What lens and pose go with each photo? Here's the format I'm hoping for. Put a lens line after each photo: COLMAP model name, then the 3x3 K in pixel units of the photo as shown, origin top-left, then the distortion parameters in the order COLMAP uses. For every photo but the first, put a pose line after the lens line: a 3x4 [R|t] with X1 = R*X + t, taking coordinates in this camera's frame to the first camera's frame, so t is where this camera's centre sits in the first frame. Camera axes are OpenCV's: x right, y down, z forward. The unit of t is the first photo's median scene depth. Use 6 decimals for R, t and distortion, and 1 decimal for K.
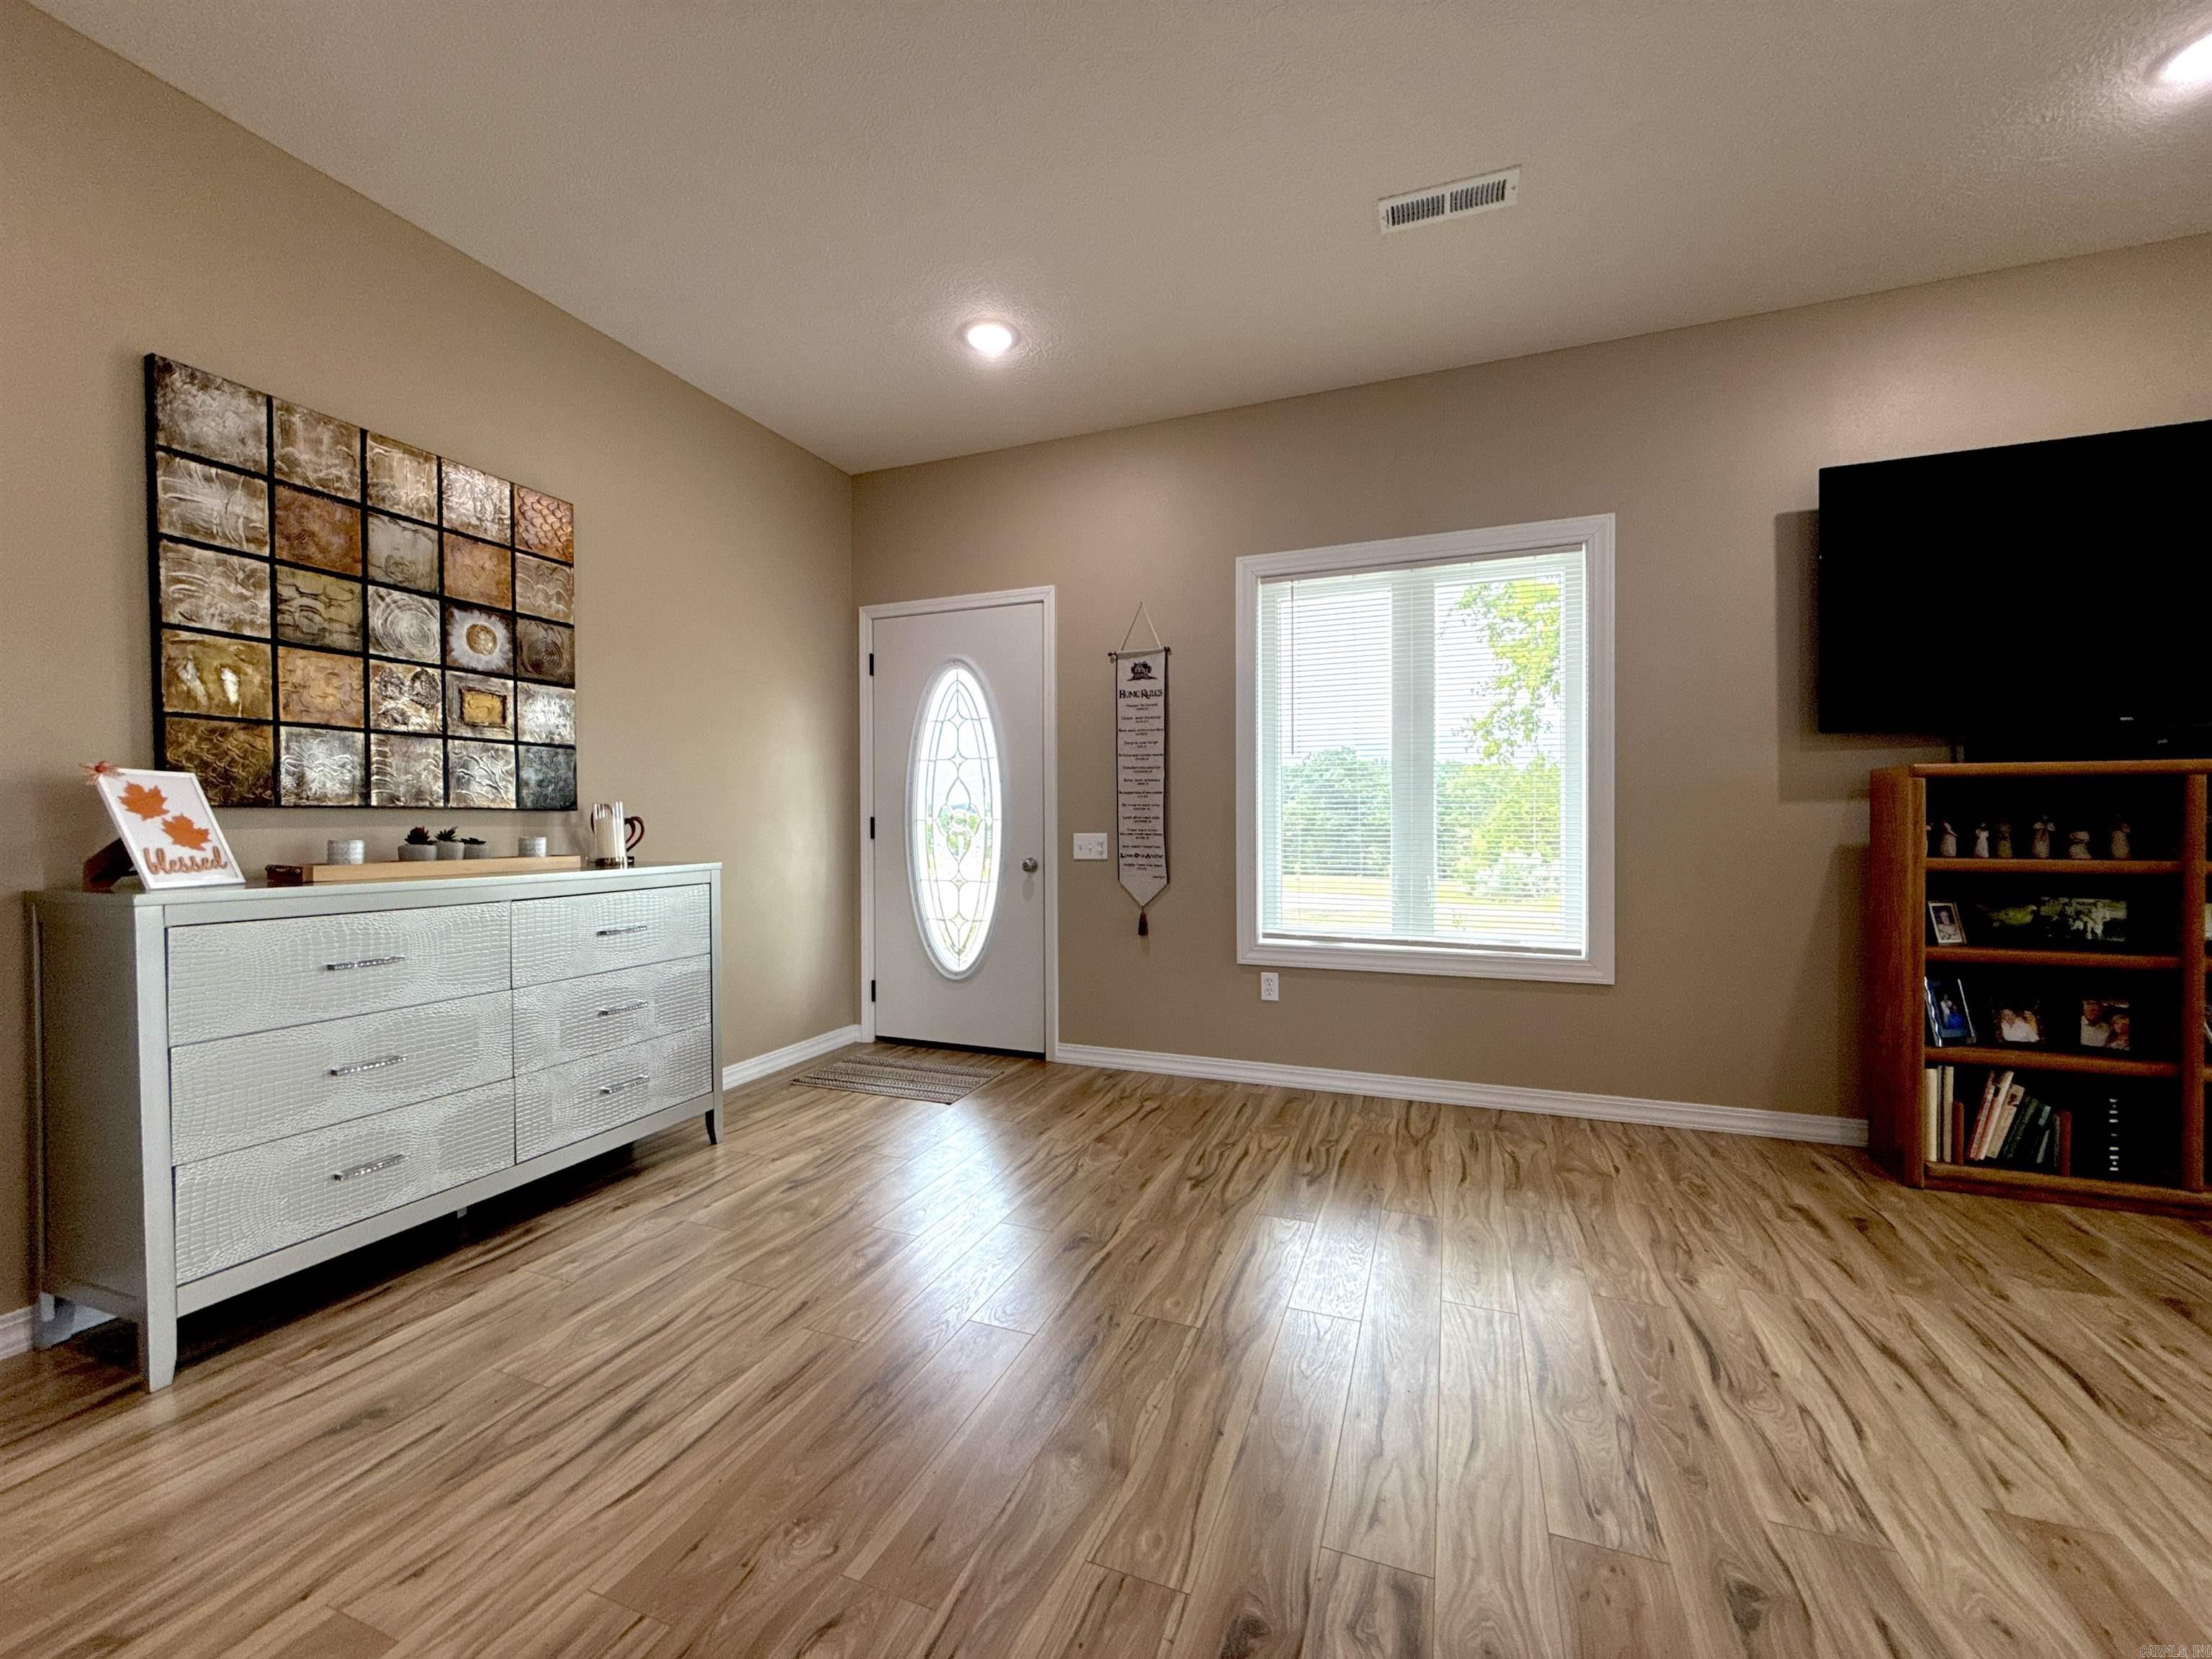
lens RADIAL K [[927.1, 0, 1111.3], [0, 927.1, 830.1], [0, 0, 1]] dist [-0.000513, -0.000078]
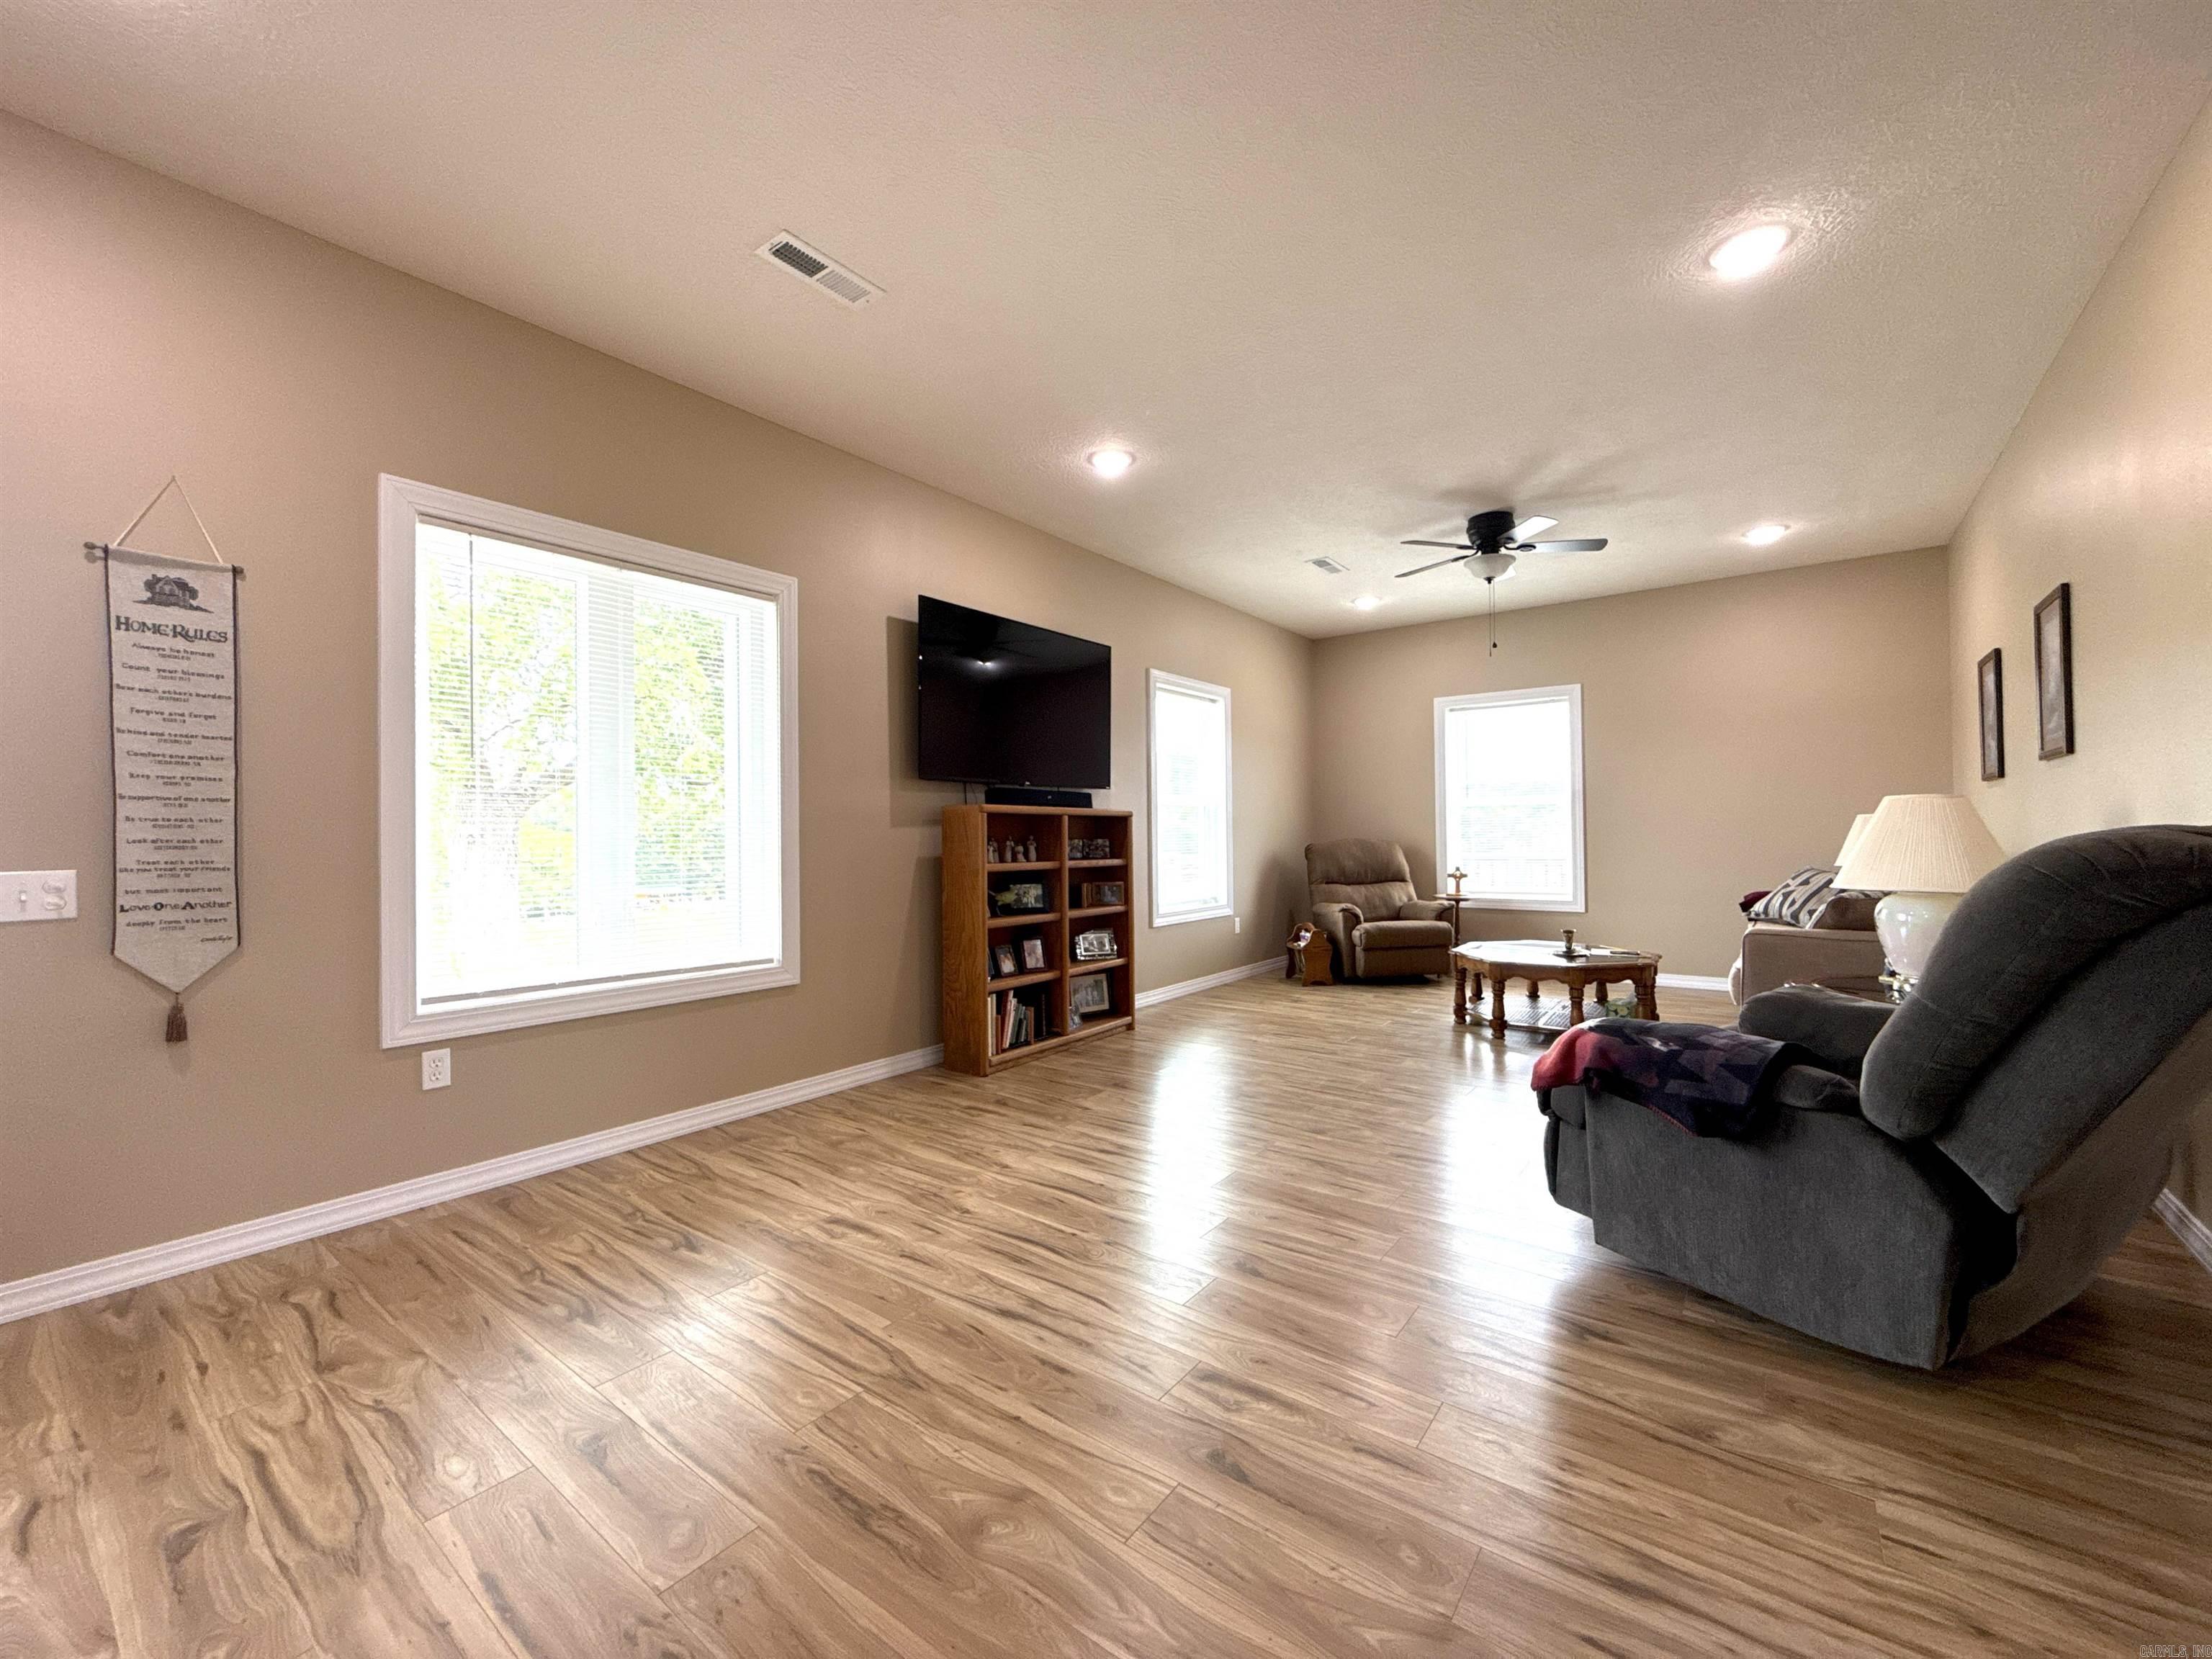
lens RADIAL K [[927.1, 0, 1108.3], [0, 927.1, 827.7], [0, 0, 1]] dist [-0.000513, -0.000078]
pose [[0.228912, 0.011158, 0.973383, -0.522794], [0.017491, 0.999726, -0.015574, -0.003111], [-0.973290, 0.020590, 0.228654, 0.374344]]
